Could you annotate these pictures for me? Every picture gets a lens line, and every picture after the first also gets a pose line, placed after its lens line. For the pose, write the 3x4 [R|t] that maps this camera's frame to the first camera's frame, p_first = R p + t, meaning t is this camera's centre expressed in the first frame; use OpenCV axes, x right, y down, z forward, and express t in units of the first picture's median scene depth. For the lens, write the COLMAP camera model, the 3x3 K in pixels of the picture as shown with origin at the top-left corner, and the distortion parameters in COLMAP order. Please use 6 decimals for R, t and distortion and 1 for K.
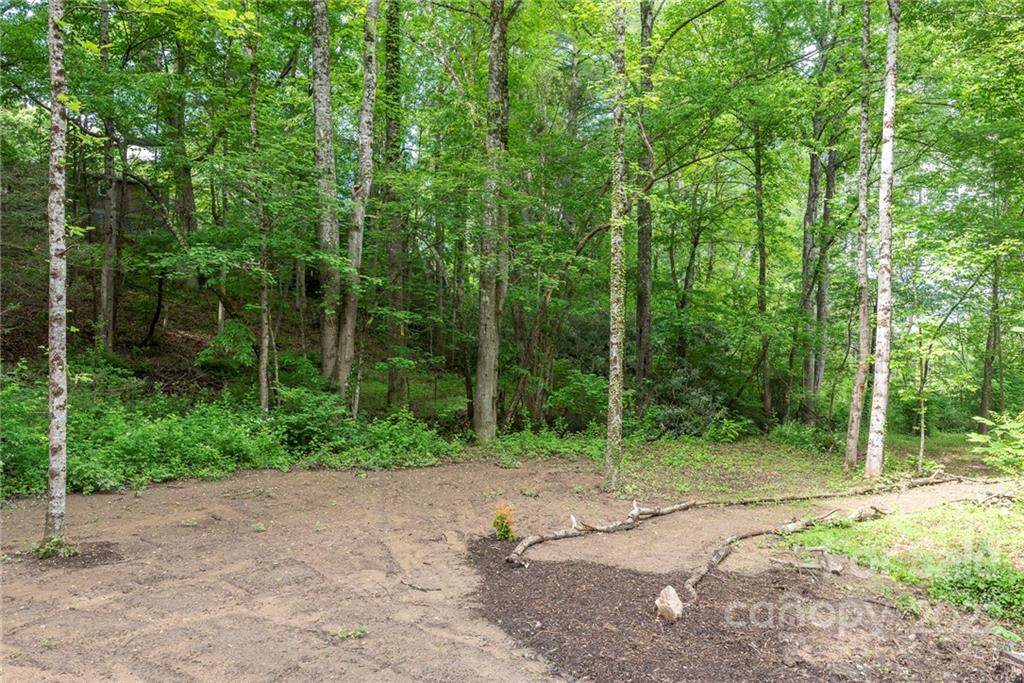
lens RADIAL K [[673.7, 0, 516.0], [0, 673.7, 340.6], [0, 0, 1]] dist [-0.001908, 0.003263]
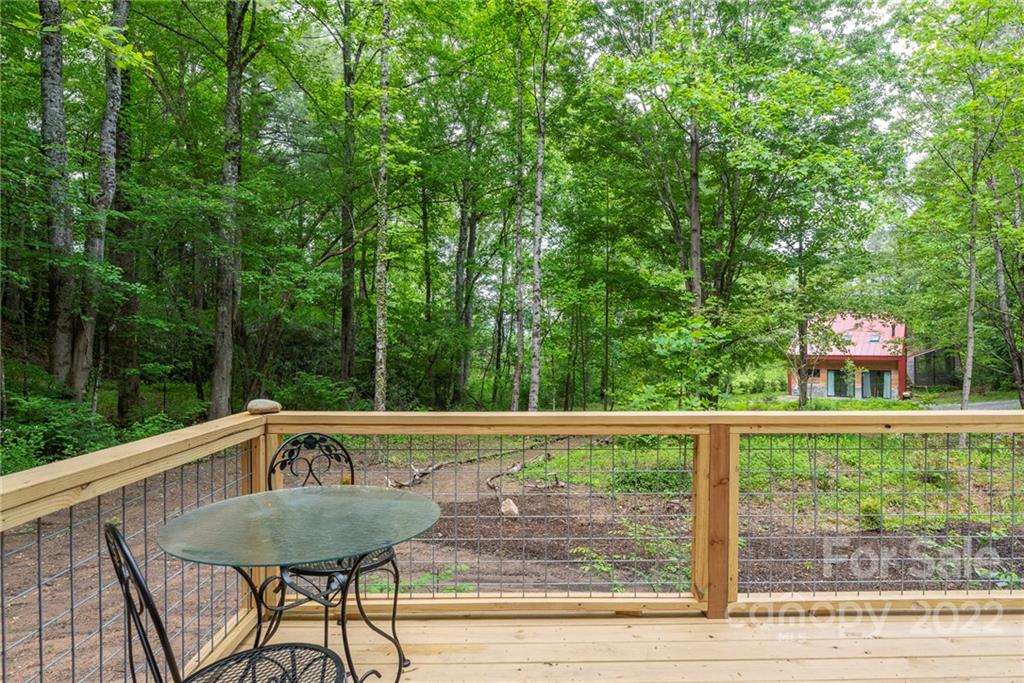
lens RADIAL K [[577.2, 0, 521.9], [0, 577.2, 343.1], [0, 0, 1]] dist [-0.002405, -0.001015]
pose [[0.840230, 0.001187, 0.542229, -0.146392], [0.002509, 0.999978, -0.006075, 0.000541], [-0.542225, 0.006465, 0.840208, -0.053347]]
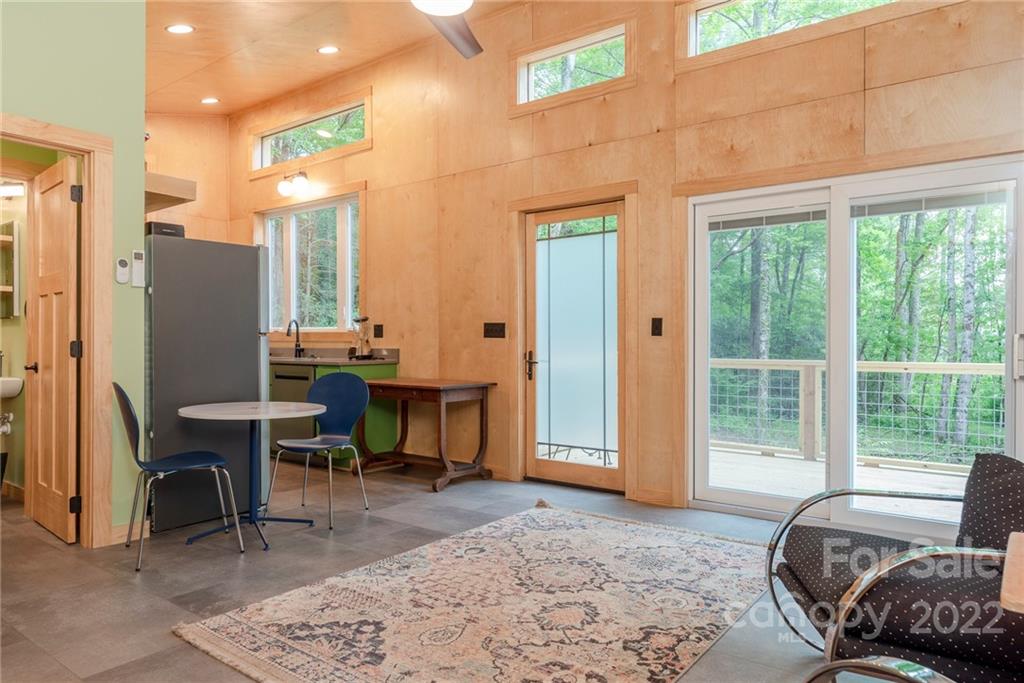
lens RADIAL K [[673.7, 0, 529.4], [0, 673.7, 340.4], [0, 0, 1]] dist [-0.001908, 0.003263]
pose [[0.996166, 0.001217, -0.087479, -0.137744], [-0.001847, 0.999973, -0.007125, 0.008445], [0.087468, 0.007259, 0.996141, -0.280704]]
